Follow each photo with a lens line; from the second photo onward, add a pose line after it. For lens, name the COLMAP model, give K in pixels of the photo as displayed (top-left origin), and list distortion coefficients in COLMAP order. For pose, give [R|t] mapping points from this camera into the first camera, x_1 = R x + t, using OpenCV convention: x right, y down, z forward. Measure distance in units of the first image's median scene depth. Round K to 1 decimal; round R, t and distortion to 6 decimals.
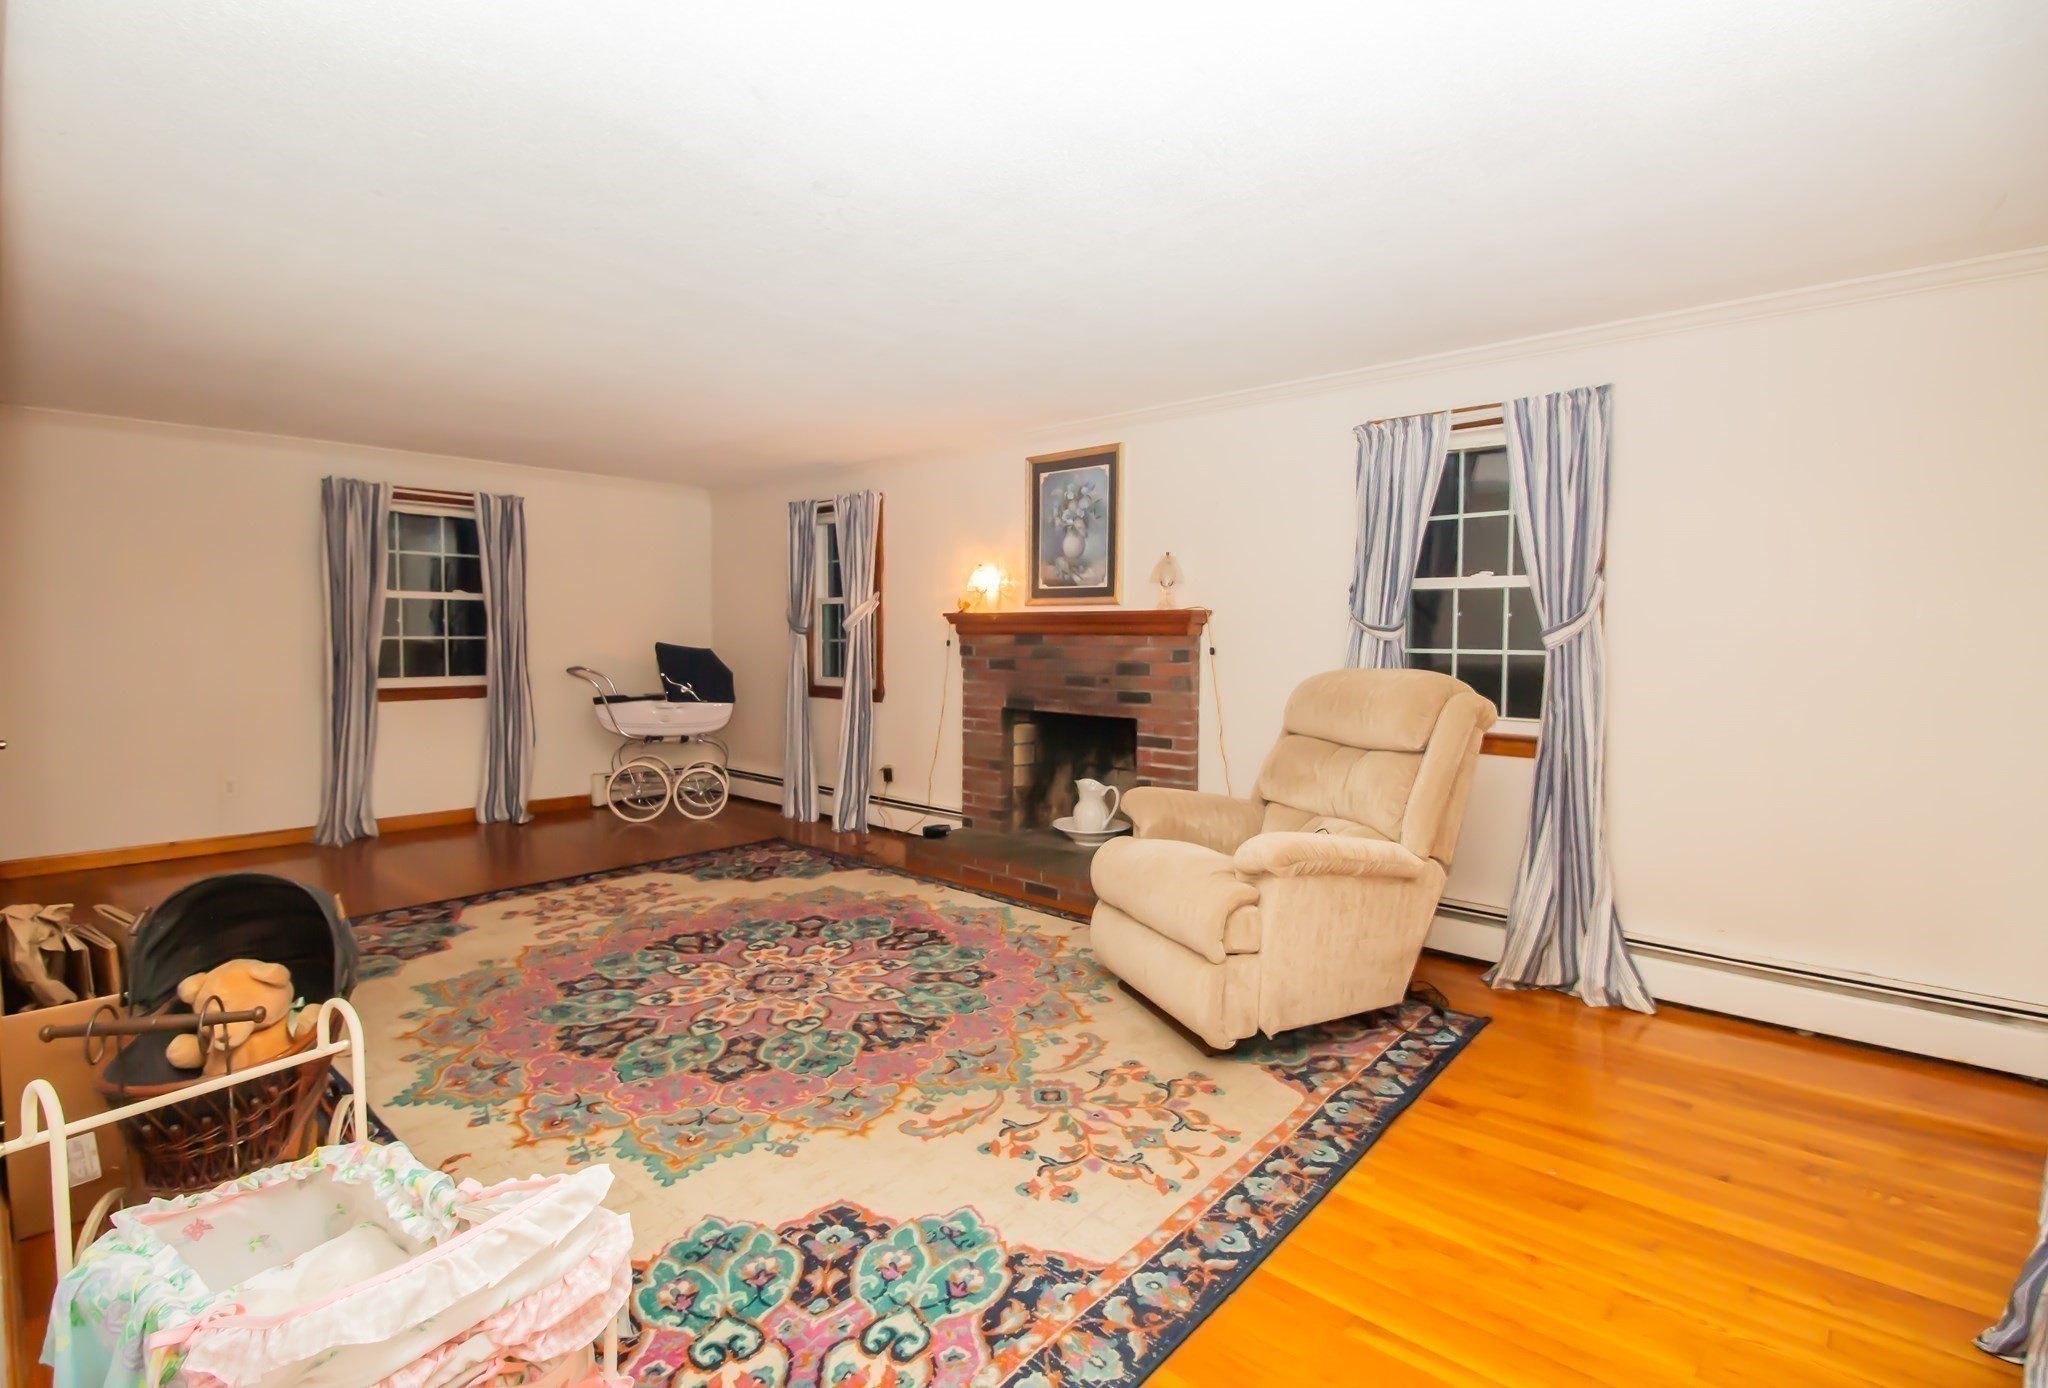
lens RADIAL K [[957.4, 0, 1013.7], [0, 957.4, 668.5], [0, 0, 1]] dist [-0.001138, -0.000869]
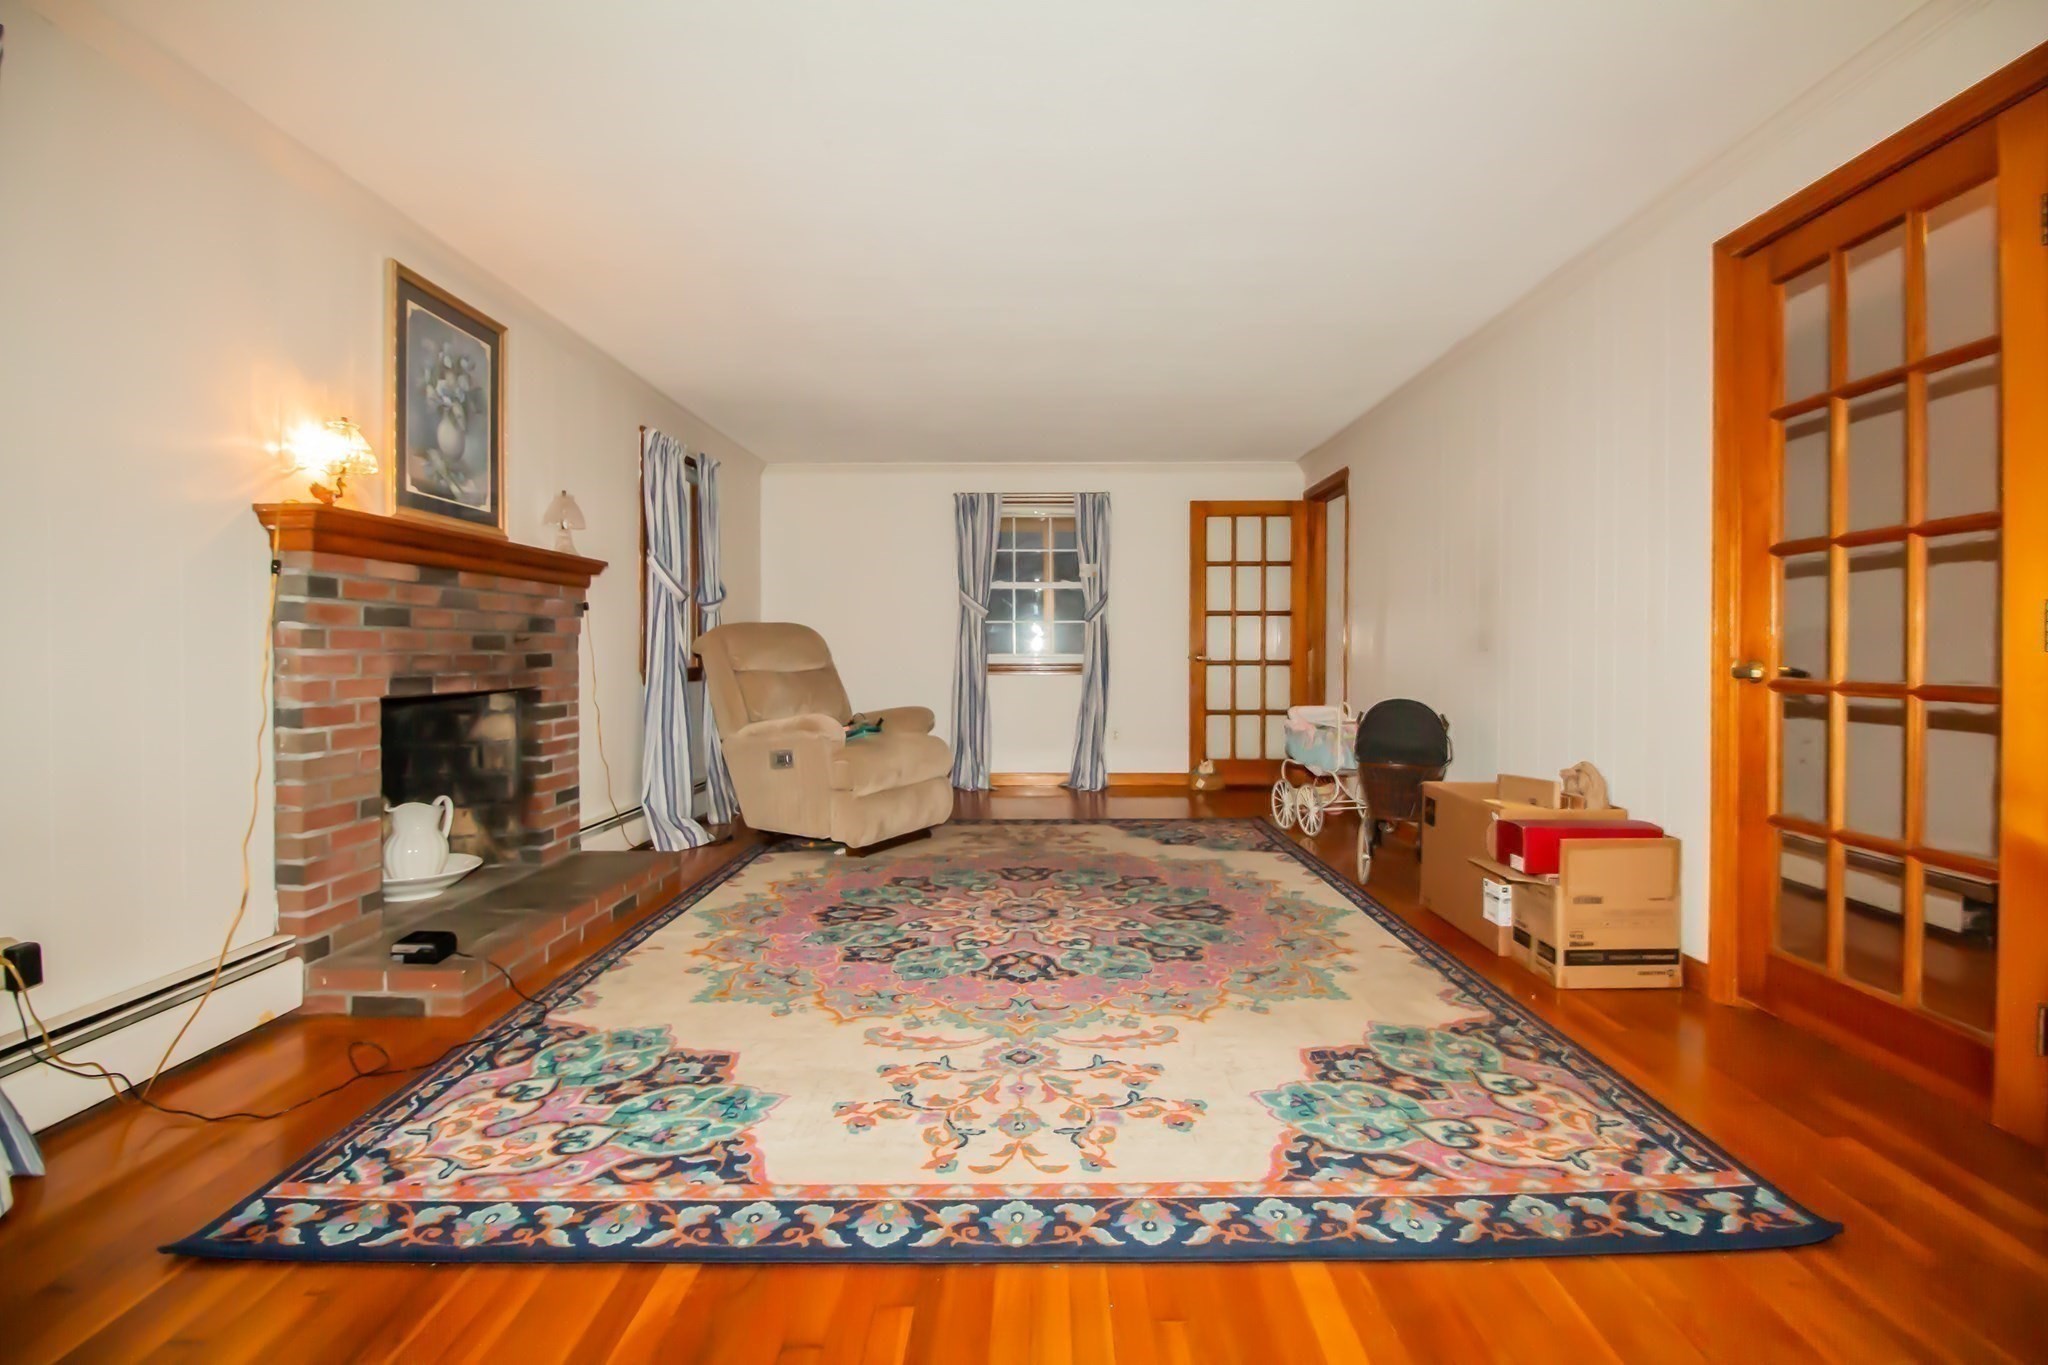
lens RADIAL K [[1009.8, 0, 1015.2], [0, 1009.8, 652.0], [0, 0, 1]] dist [0.000356, 0.000080]
pose [[-0.669022, -0.003739, 0.743233, -0.908434], [0.023672, 0.999373, 0.026336, 0.012026], [-0.742865, 0.035213, -0.668514, 1.497185]]
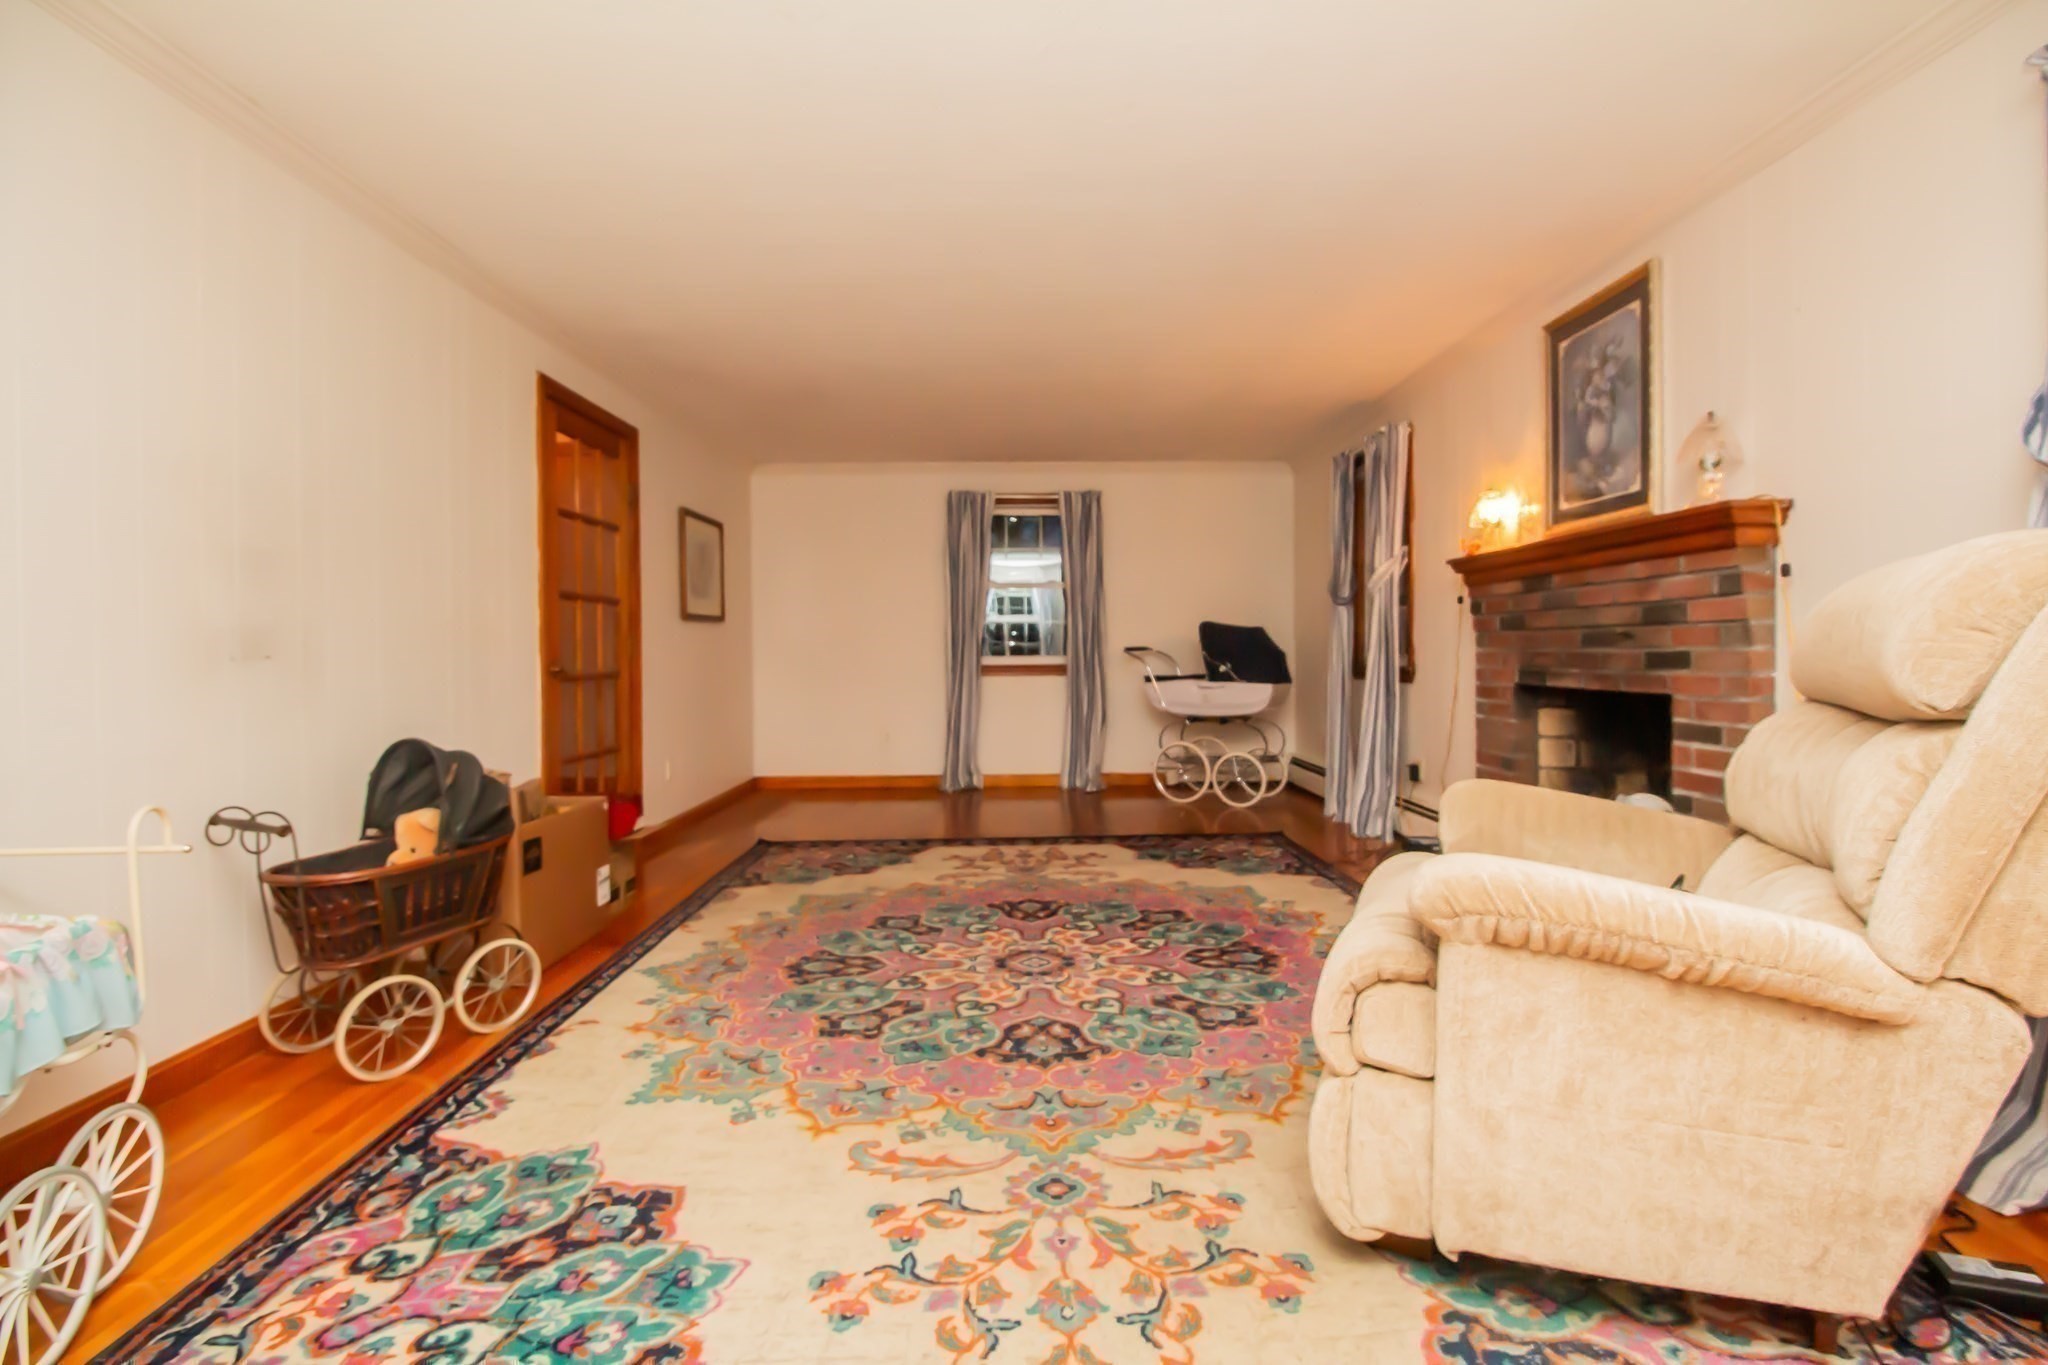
lens RADIAL K [[944.2, 0, 1024.2], [0, 944.2, 659.7], [0, 0, 1]] dist [0.005062, -0.014952]
pose [[0.692763, -0.004595, -0.721151, 0.326569], [-0.013962, 0.999707, -0.019783, 0.056480], [0.721031, 0.023773, 0.692495, 0.332631]]
